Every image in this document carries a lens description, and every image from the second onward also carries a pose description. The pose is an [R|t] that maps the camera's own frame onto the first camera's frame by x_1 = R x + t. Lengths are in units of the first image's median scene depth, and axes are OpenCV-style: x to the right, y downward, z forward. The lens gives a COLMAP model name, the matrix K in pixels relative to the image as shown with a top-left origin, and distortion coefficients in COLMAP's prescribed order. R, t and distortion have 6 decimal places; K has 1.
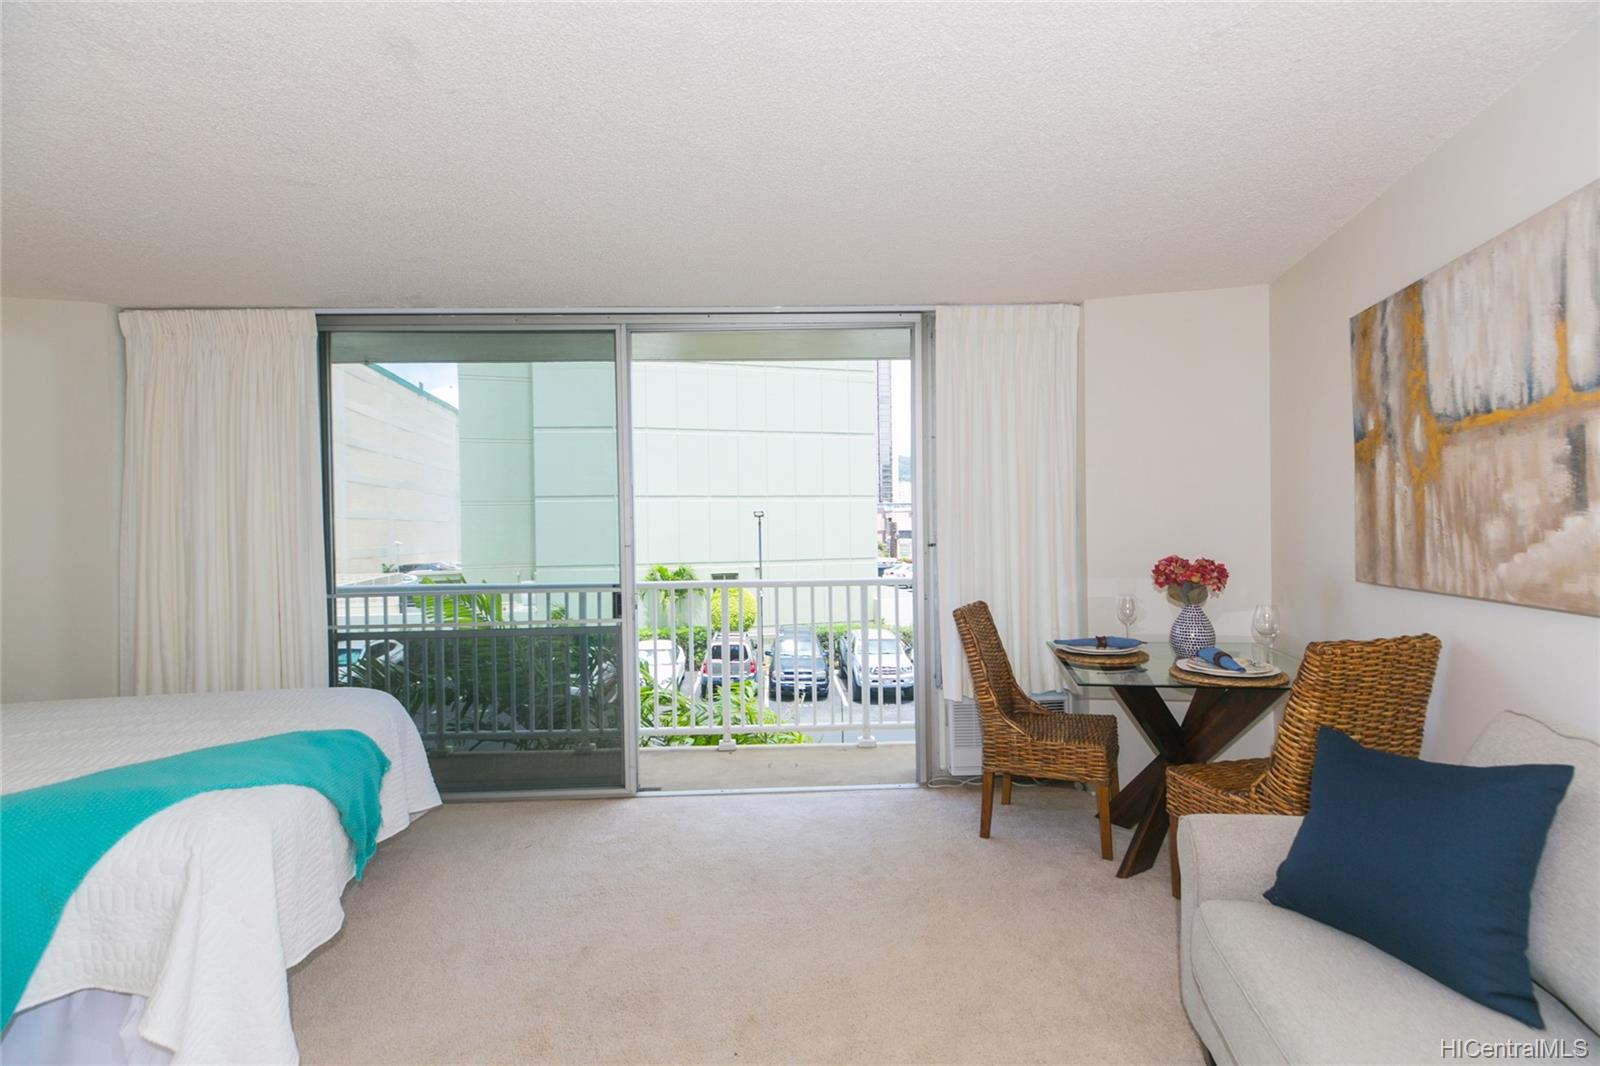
lens RADIAL K [[715.3, 0, 796.0], [0, 715.3, 539.0], [0, 0, 1]] dist [0.001174, 0.000032]
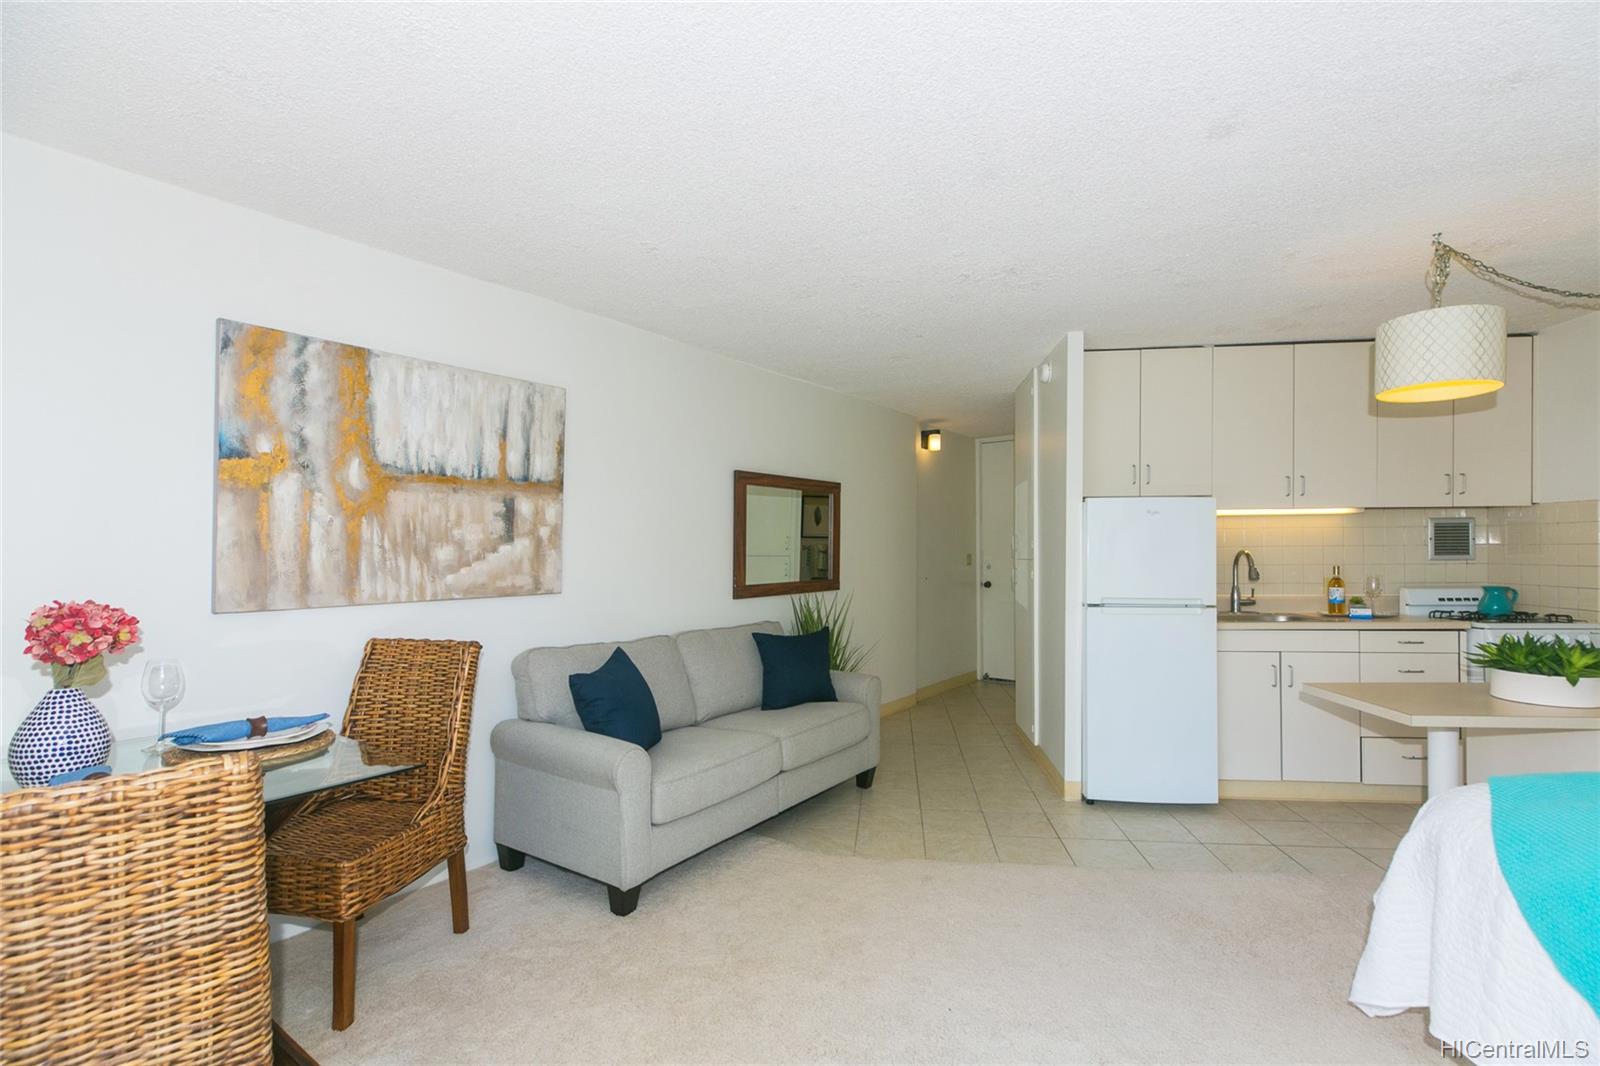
lens RADIAL K [[732.5, 0, 821.1], [0, 732.5, 554.7], [0, 0, 1]] dist [0.002471, 0.000501]
pose [[-0.929026, 0.016853, 0.369630, -0.305393], [0.023636, 0.999625, 0.013830, -0.010544], [-0.369259, 0.021585, -0.929076, 1.892465]]
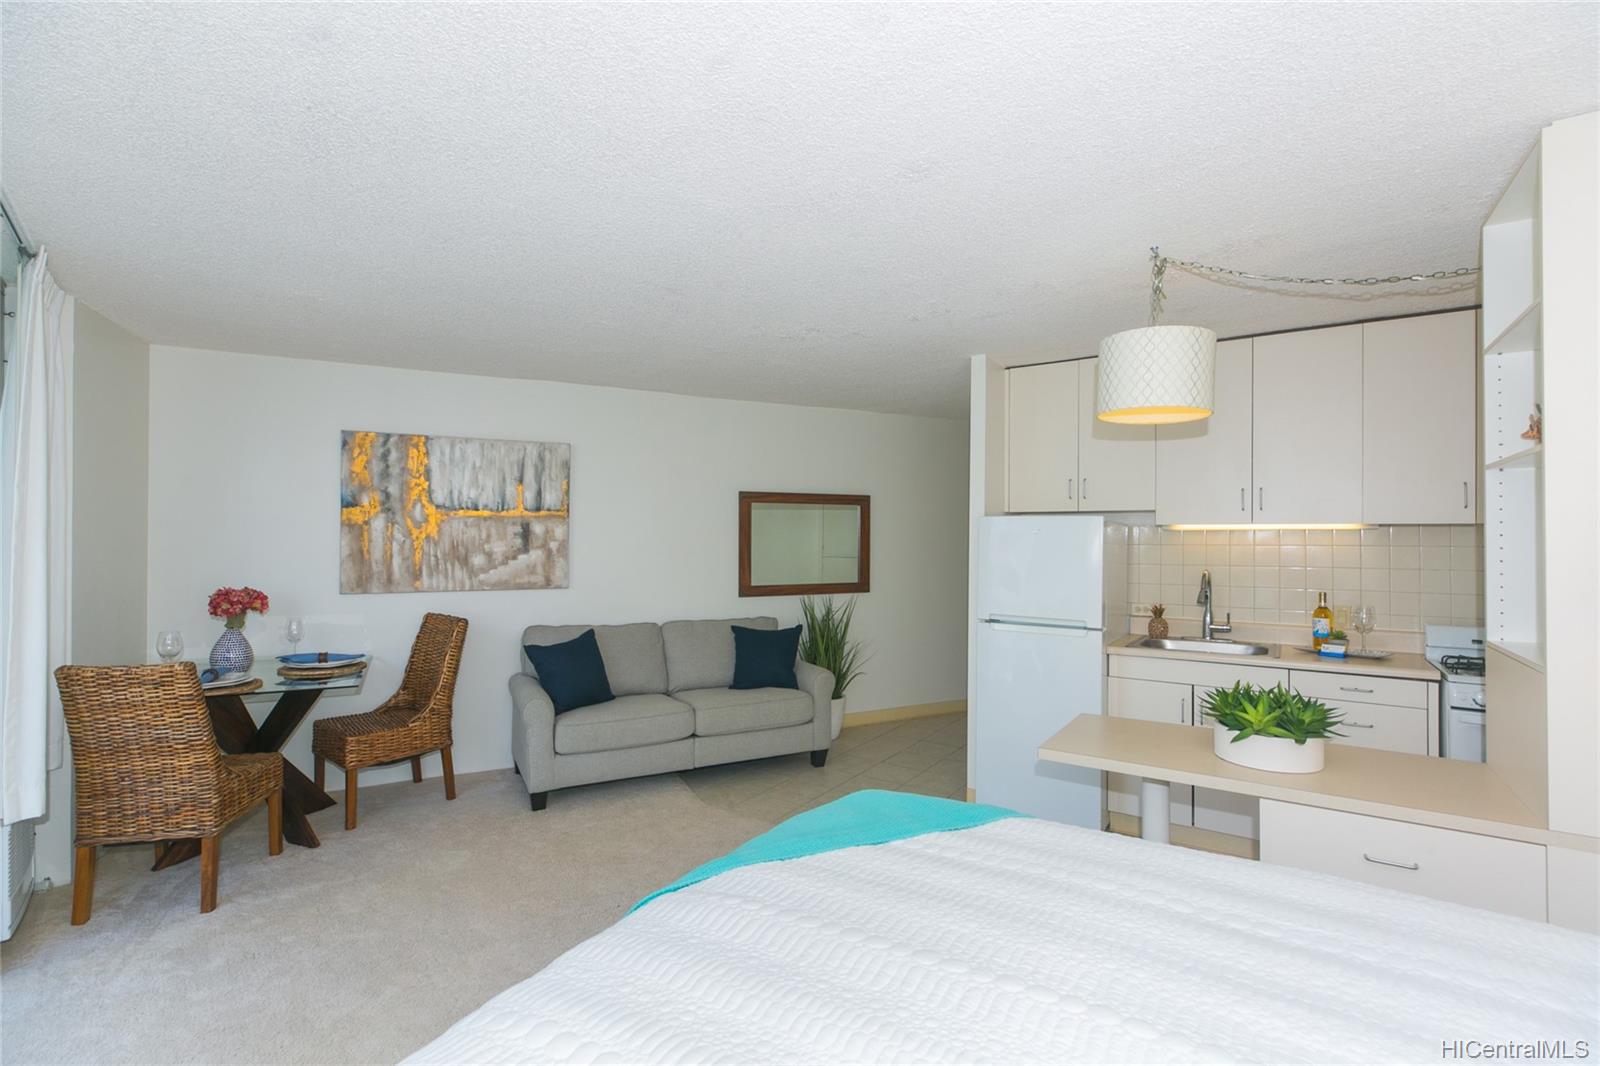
lens RADIAL K [[737.0, 0, 809.3], [0, 737.0, 545.8], [0, 0, 1]] dist [0.003431, -0.000131]
pose [[-0.642752, 0.001206, 0.766074, -1.398407], [0.014979, 0.999827, 0.010993, -0.062068], [-0.765928, 0.018541, -0.642659, 1.515605]]
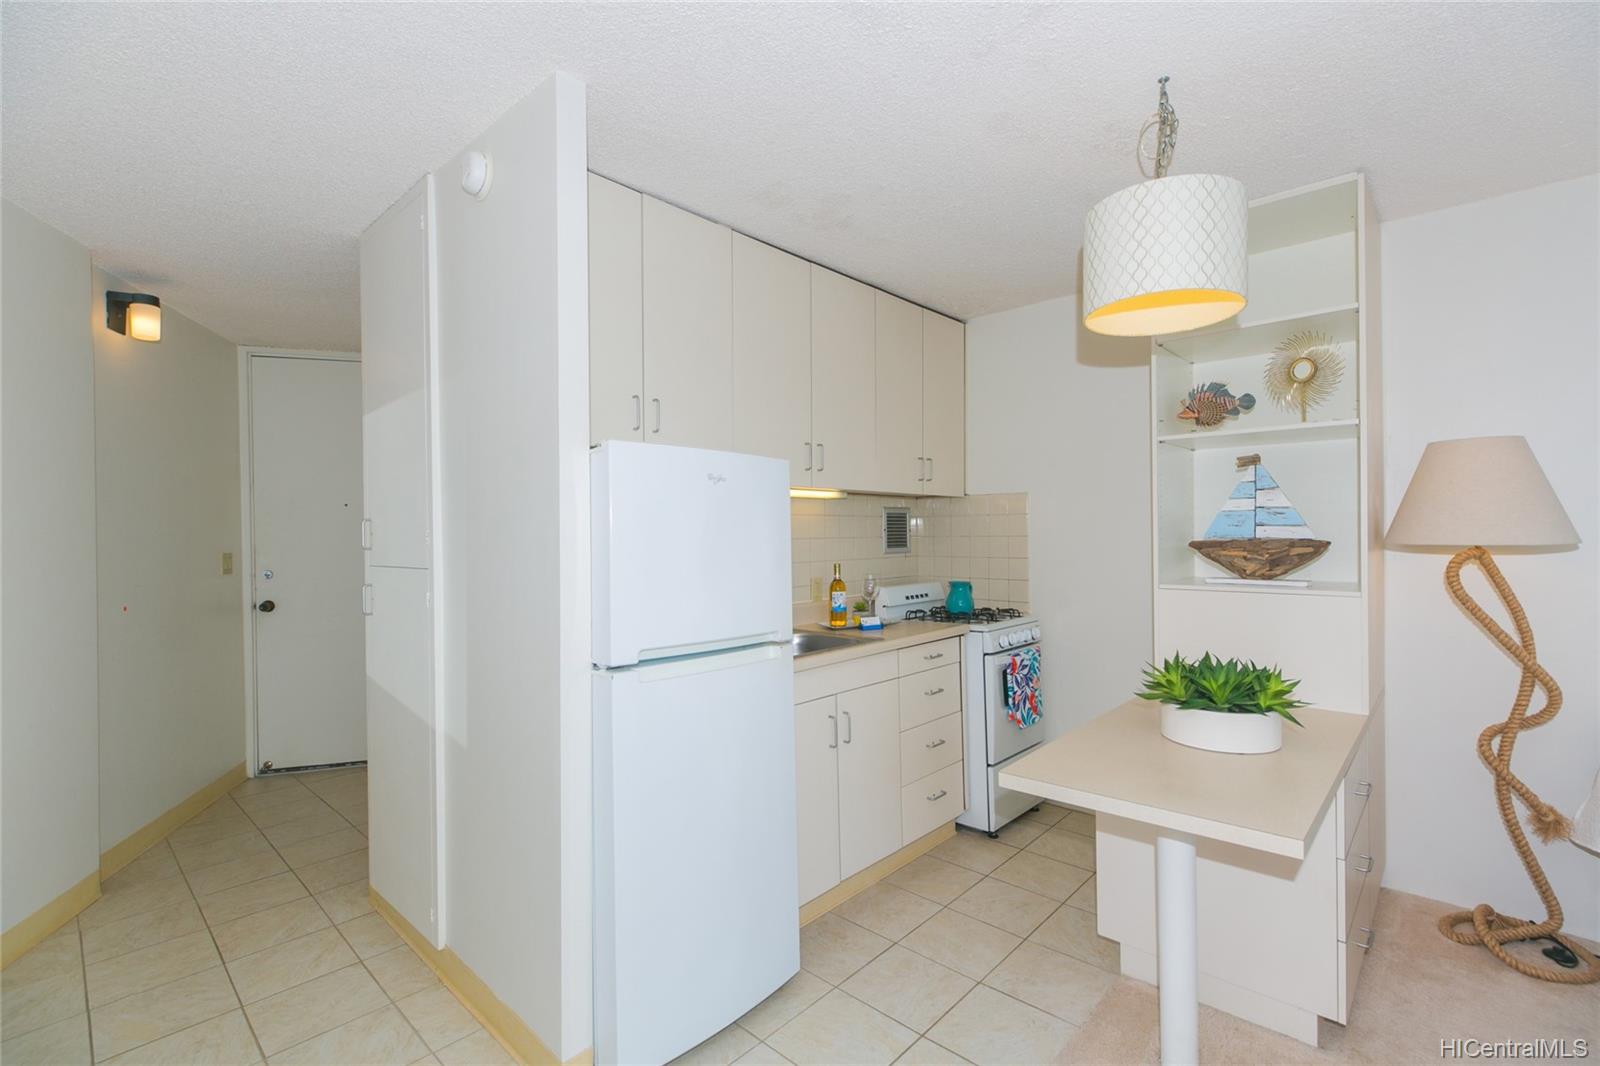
lens RADIAL K [[715.3, 0, 796.0], [0, 715.3, 539.0], [0, 0, 1]] dist [0.001174, 0.000032]
pose [[-0.863035, 0.025626, -0.504493, -0.025922], [0.014363, 0.999553, 0.026203, -0.013922], [0.504939, 0.015368, -0.863018, 0.808972]]
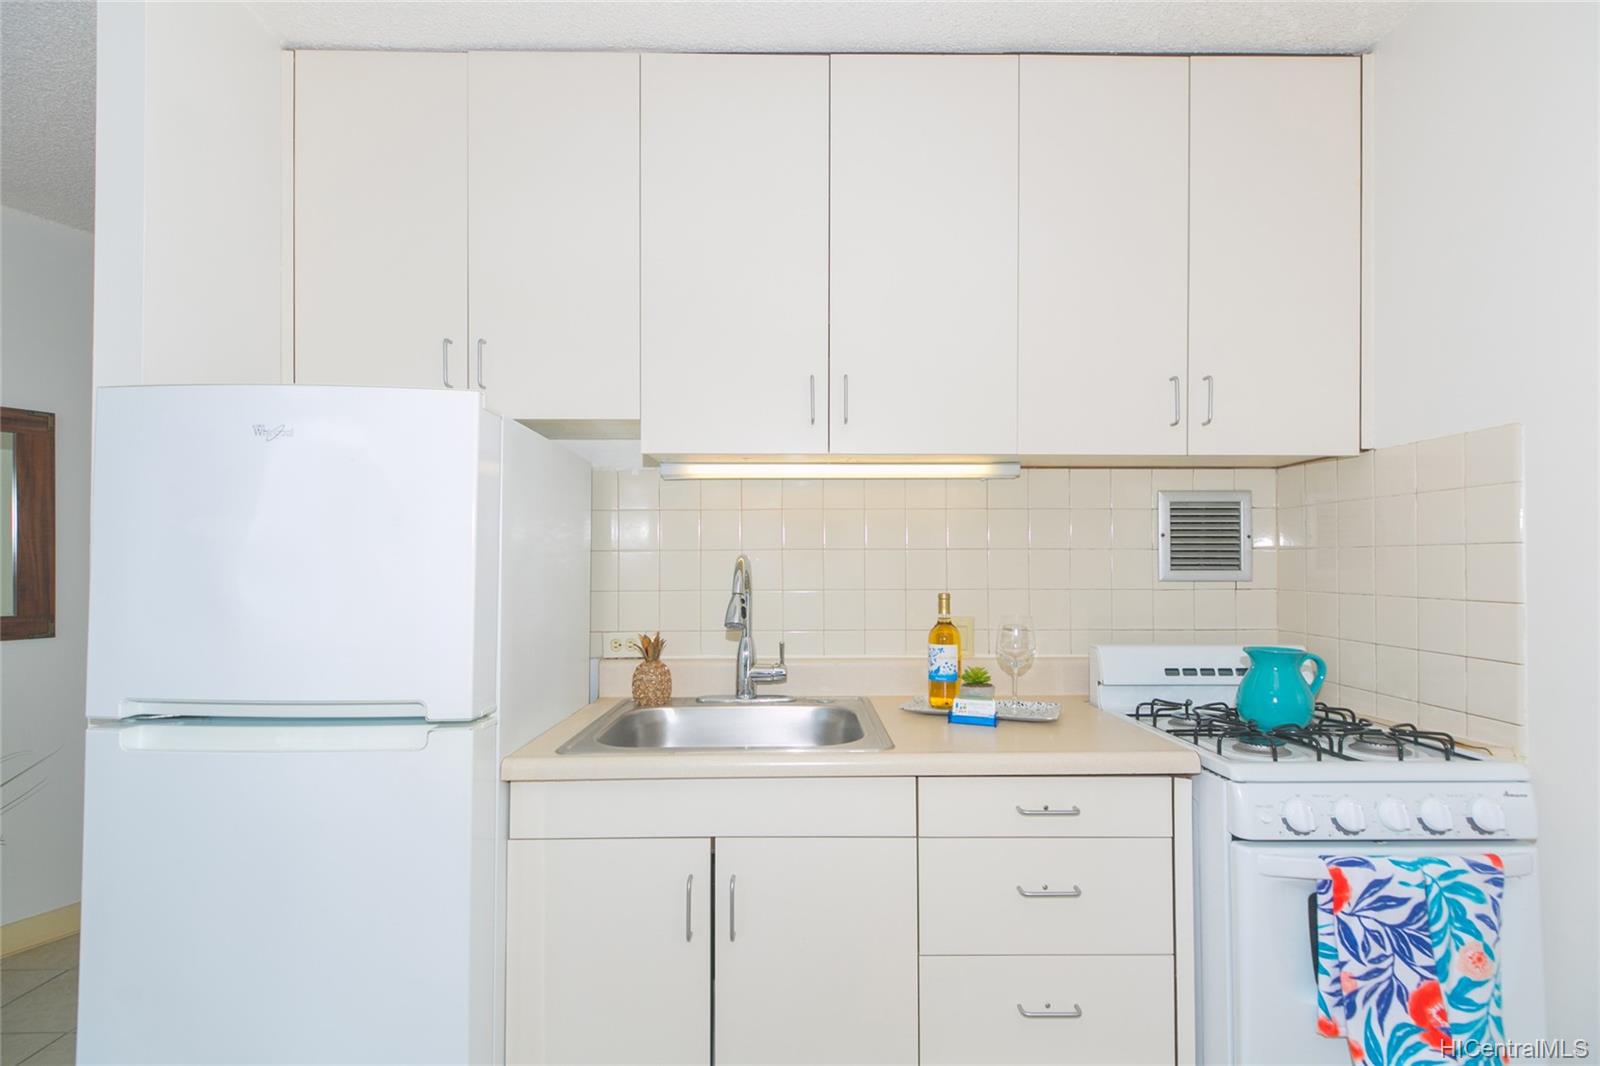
lens RADIAL K [[726.6, 0, 801.2], [0, 726.6, 559.5], [0, 0, 1]] dist [0.007258, 0.000080]
pose [[-0.960634, 0.013347, 0.277497, -0.938655], [0.015781, 0.999854, 0.006540, 0.032023], [-0.277369, 0.010661, -0.960704, 0.401106]]
